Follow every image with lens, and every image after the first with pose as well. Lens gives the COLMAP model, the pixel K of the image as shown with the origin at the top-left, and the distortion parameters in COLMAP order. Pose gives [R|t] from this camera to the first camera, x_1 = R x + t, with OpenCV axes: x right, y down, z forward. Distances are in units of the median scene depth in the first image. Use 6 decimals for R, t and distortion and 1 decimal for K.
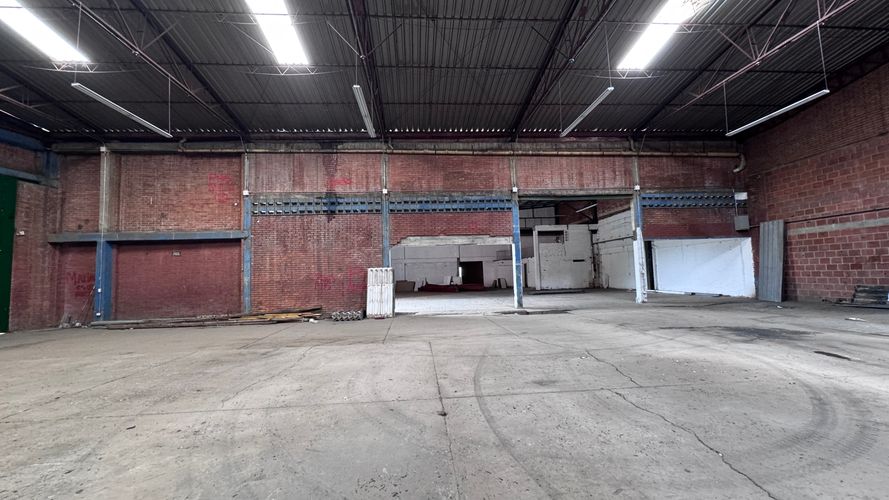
lens RADIAL K [[350.7, 0, 444.5], [0, 350.7, 250.0], [0, 0, 1]] dist [-0.000312, 0.000009]
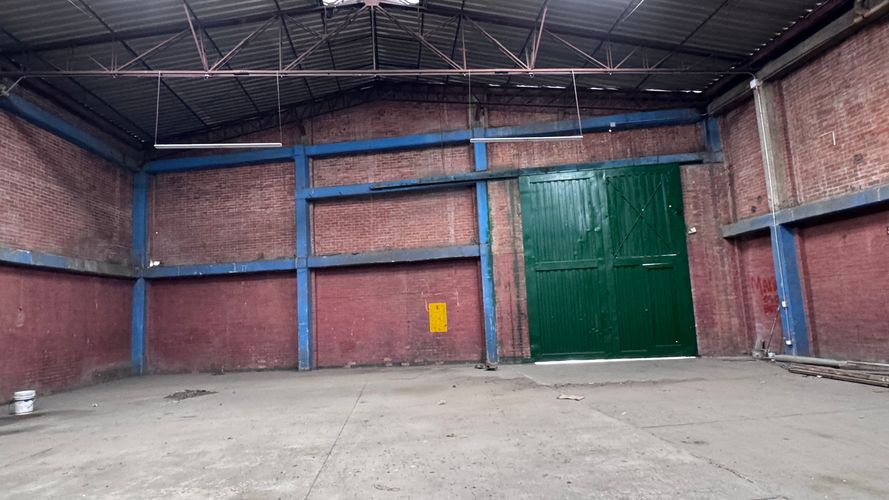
lens RADIAL K [[498.4, 0, 444.5], [0, 498.4, 250.0], [0, 0, 1]] dist [0.002384, 0.000752]
pose [[0.020650, -0.094168, -0.995342, -0.112333], [0.120830, 0.988492, -0.091013, 0.029287], [0.992458, -0.118387, 0.031791, 0.399445]]
